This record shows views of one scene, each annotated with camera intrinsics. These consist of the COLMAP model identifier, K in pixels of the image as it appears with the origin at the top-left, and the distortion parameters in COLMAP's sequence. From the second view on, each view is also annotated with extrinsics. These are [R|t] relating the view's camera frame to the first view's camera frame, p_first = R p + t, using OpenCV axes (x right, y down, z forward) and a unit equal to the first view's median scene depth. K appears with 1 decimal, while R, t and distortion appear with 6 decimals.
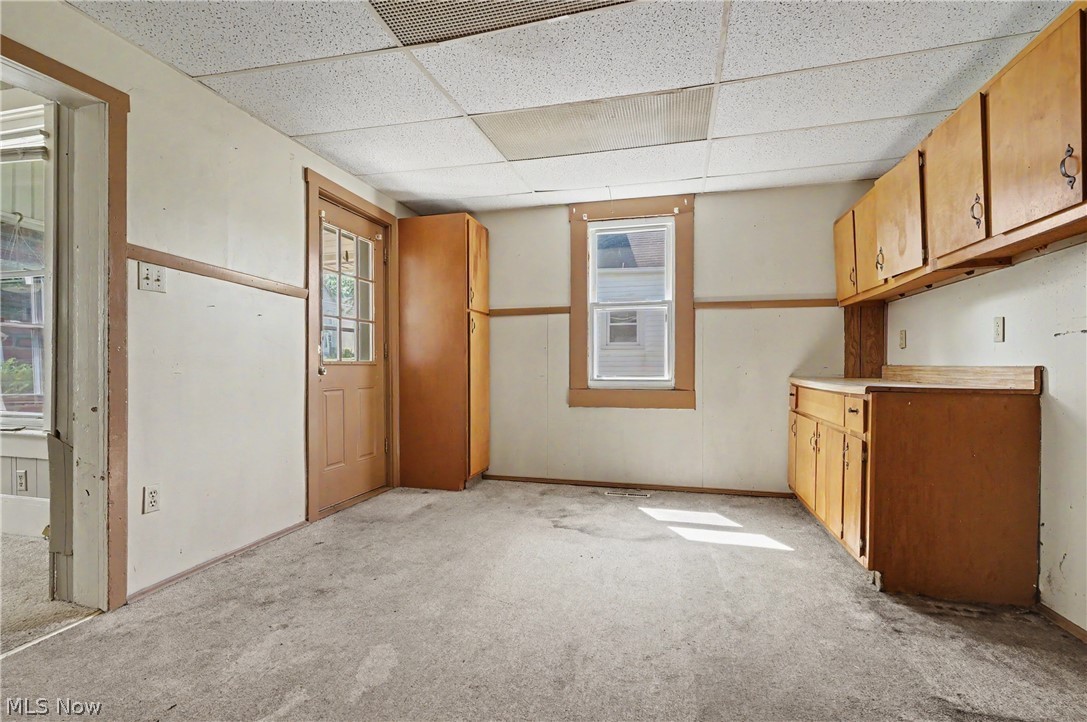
lens RADIAL K [[498.2, 0, 542.7], [0, 498.2, 368.4], [0, 0, 1]] dist [-0.008501, 0.001564]
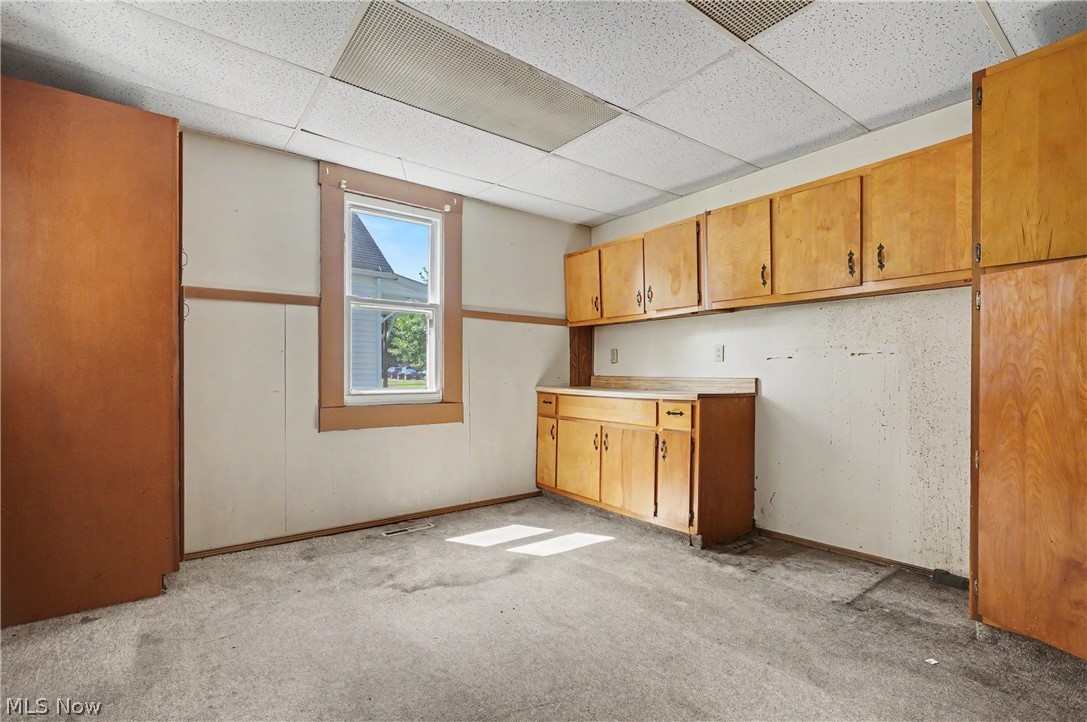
lens RADIAL K [[498.2, 0, 547.4], [0, 498.2, 371.7], [0, 0, 1]] dist [-0.008501, 0.001564]
pose [[0.607939, 0.004082, 0.793973, -0.427422], [0.001610, 0.999978, -0.006374, -0.009831], [-0.793982, 0.005153, 0.607919, 0.357747]]
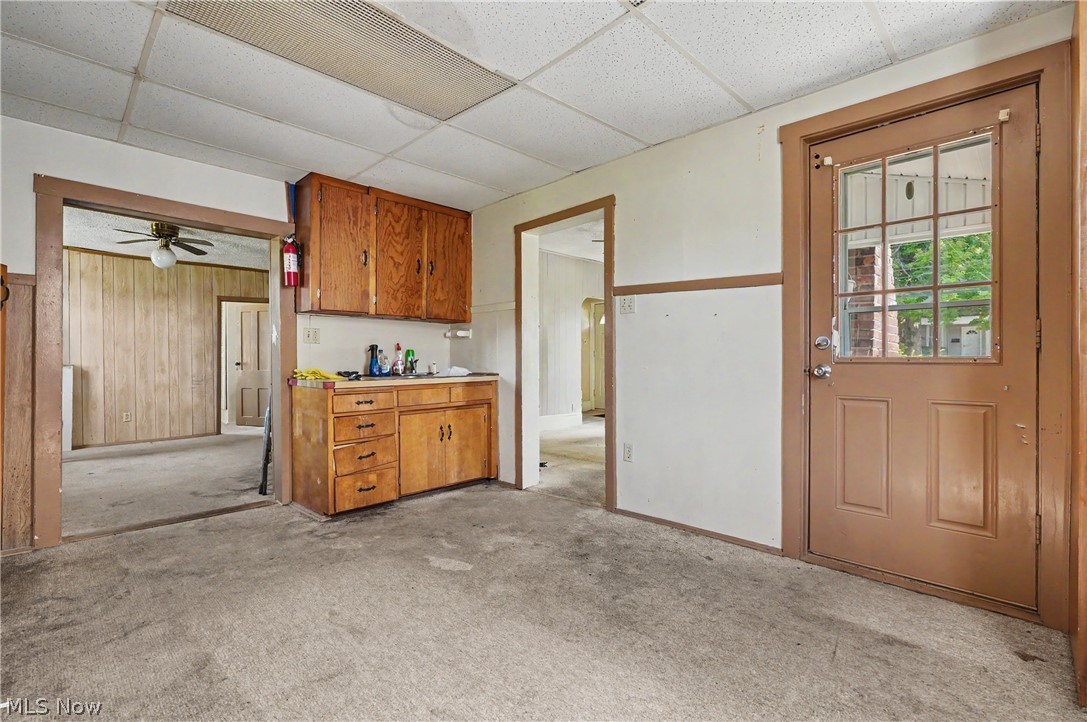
lens RADIAL K [[498.2, 0, 542.1], [0, 498.2, 361.0], [0, 0, 1]] dist [-0.008501, 0.001564]
pose [[-0.495111, 0.002314, -0.868827, 0.425965], [-0.006270, 0.999961, 0.006237, -0.013027], [0.868807, 0.008536, -0.495077, 1.014975]]
